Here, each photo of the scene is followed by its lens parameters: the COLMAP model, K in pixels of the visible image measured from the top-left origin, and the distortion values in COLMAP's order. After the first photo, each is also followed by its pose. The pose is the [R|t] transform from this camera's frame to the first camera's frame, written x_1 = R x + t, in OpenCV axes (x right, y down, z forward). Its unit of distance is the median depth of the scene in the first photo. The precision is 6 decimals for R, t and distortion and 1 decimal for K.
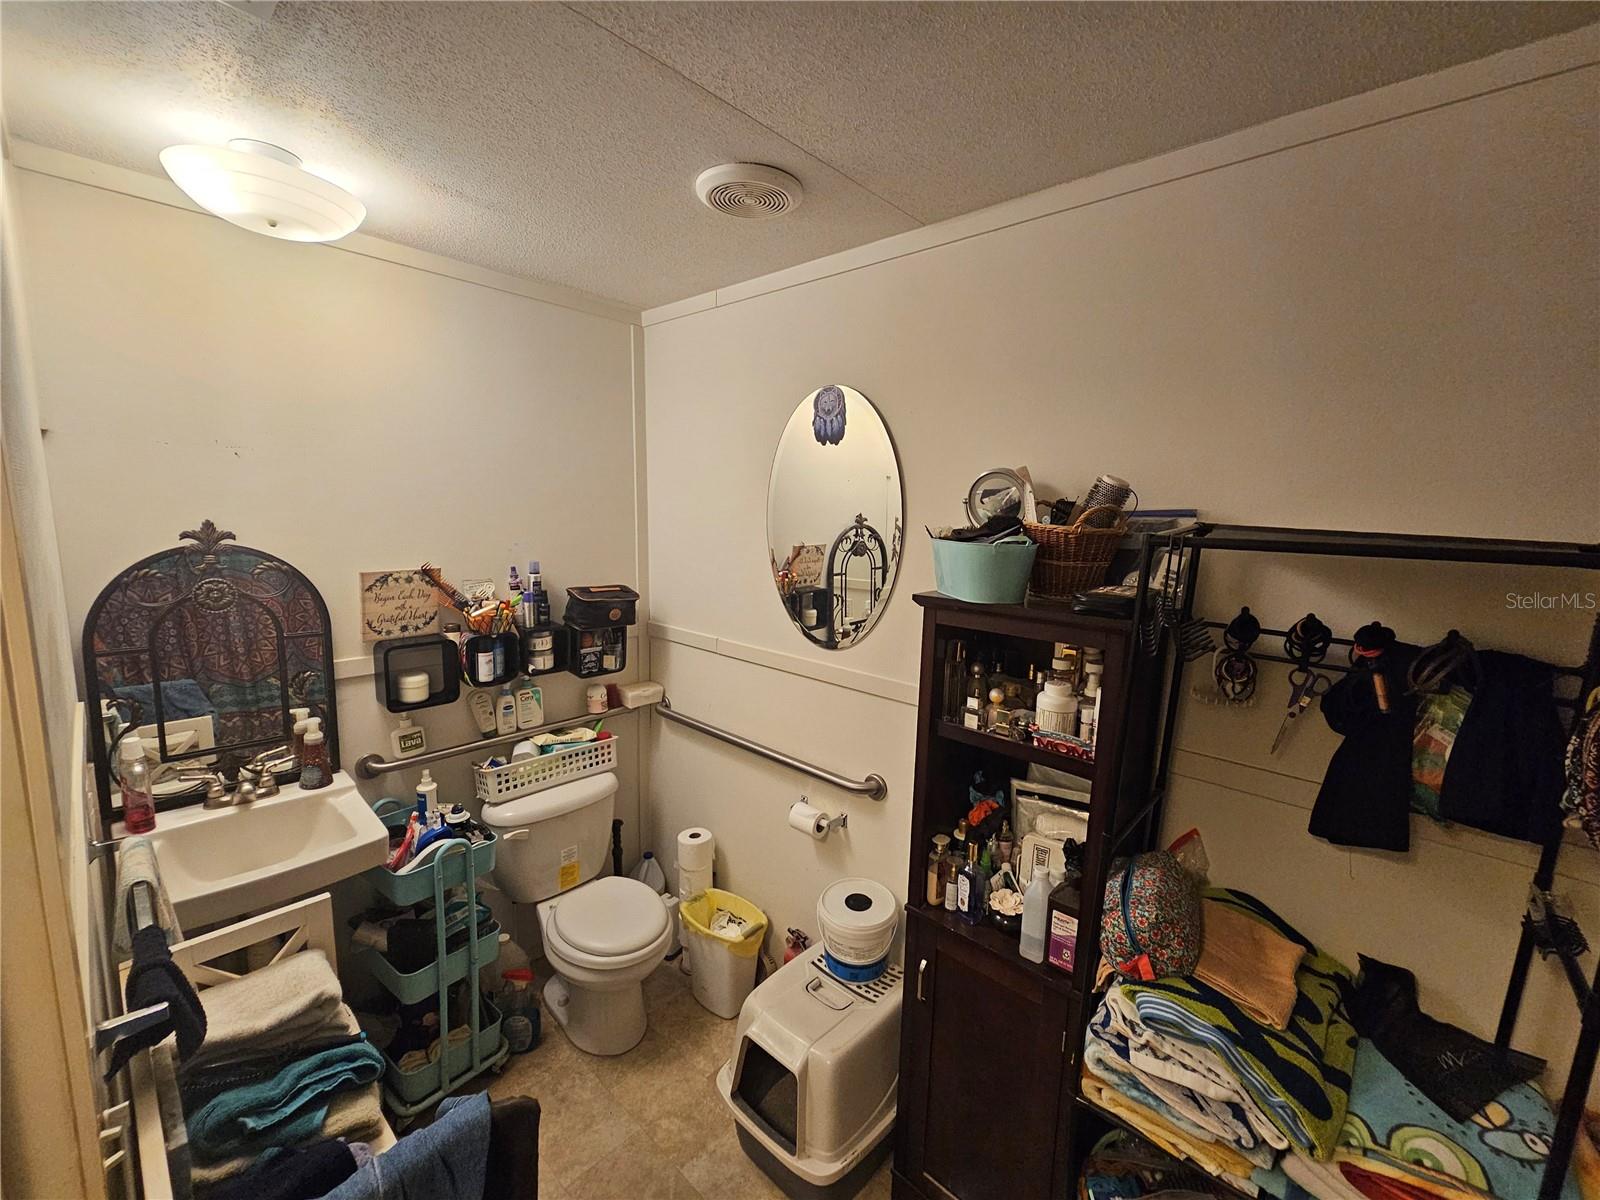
lens RADIAL K [[661.0, 0, 802.8], [0, 661.0, 595.8], [0, 0, 1]] dist [-0.001125, 0.000201]
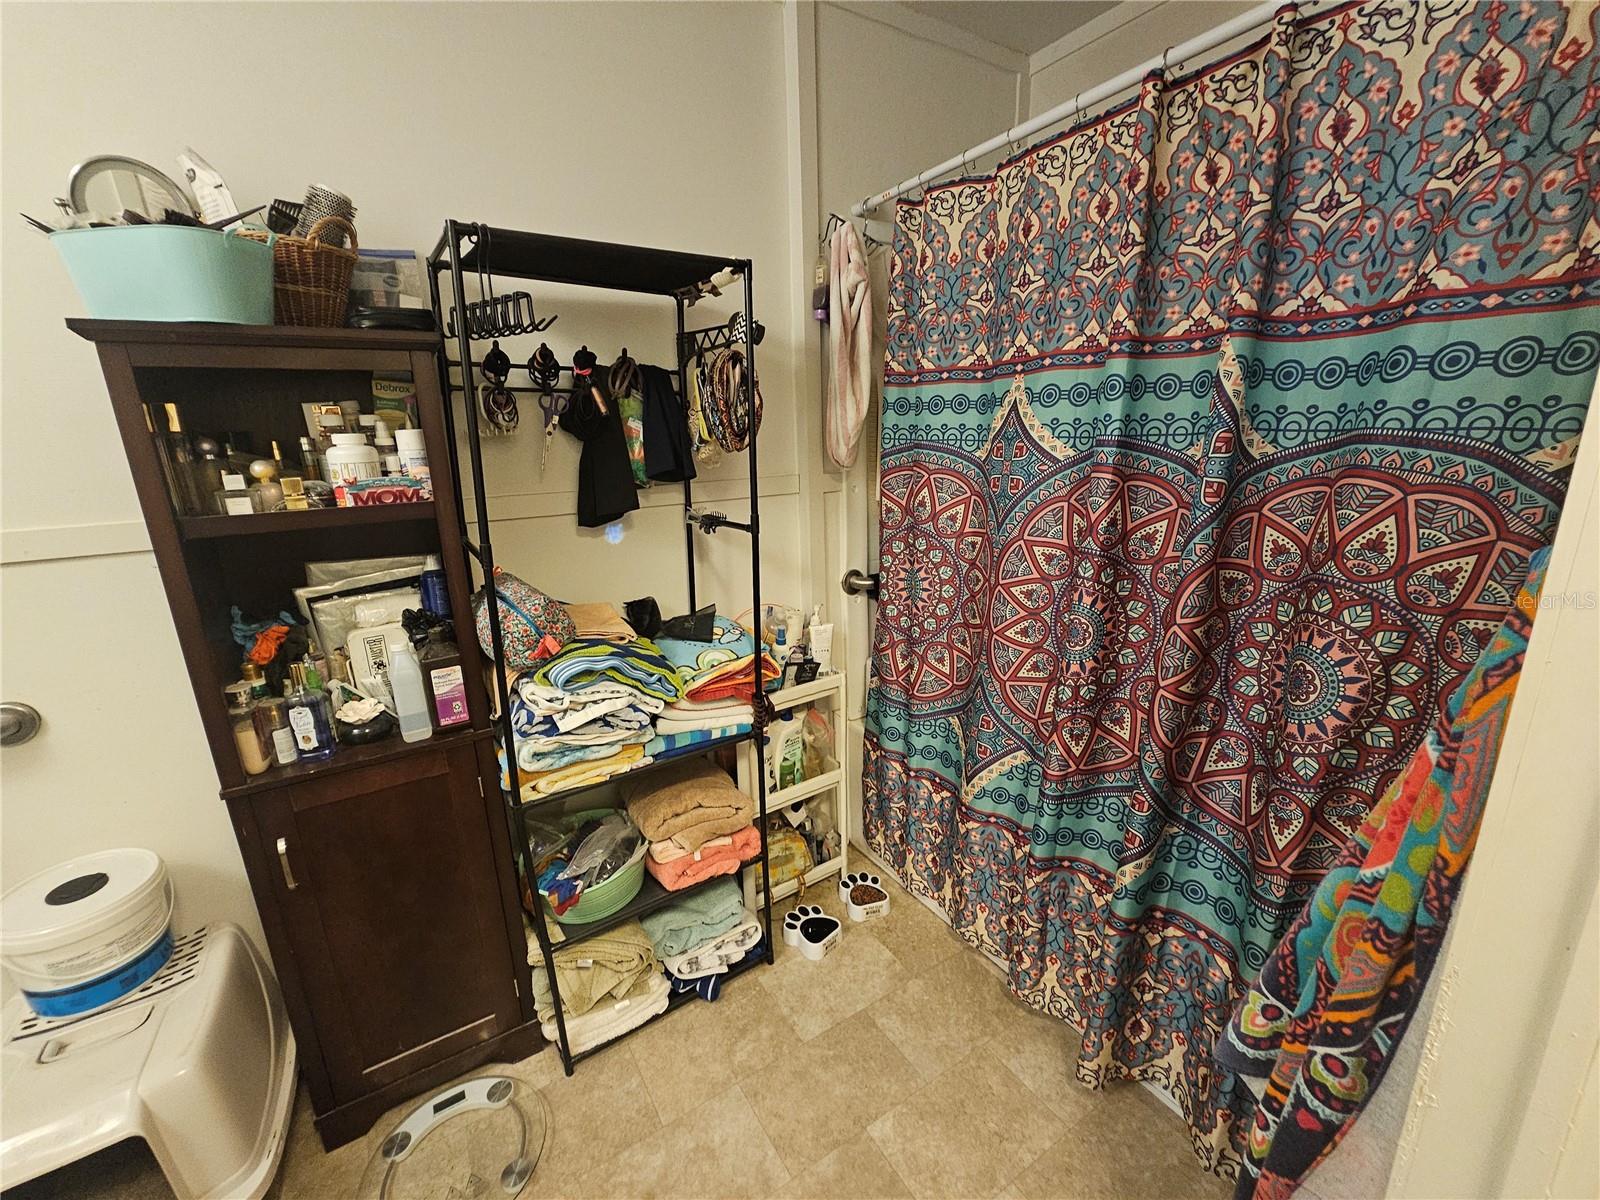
lens RADIAL K [[655.6, 0, 800.0], [0, 655.6, 600.0], [0, 0, 1]] dist [-0.001578, -0.000580]
pose [[0.247514, -0.272236, 0.929852, -0.350997], [0.172947, 0.956715, 0.234065, 0.262334], [-0.953324, 0.102881, 0.283883, 0.231366]]
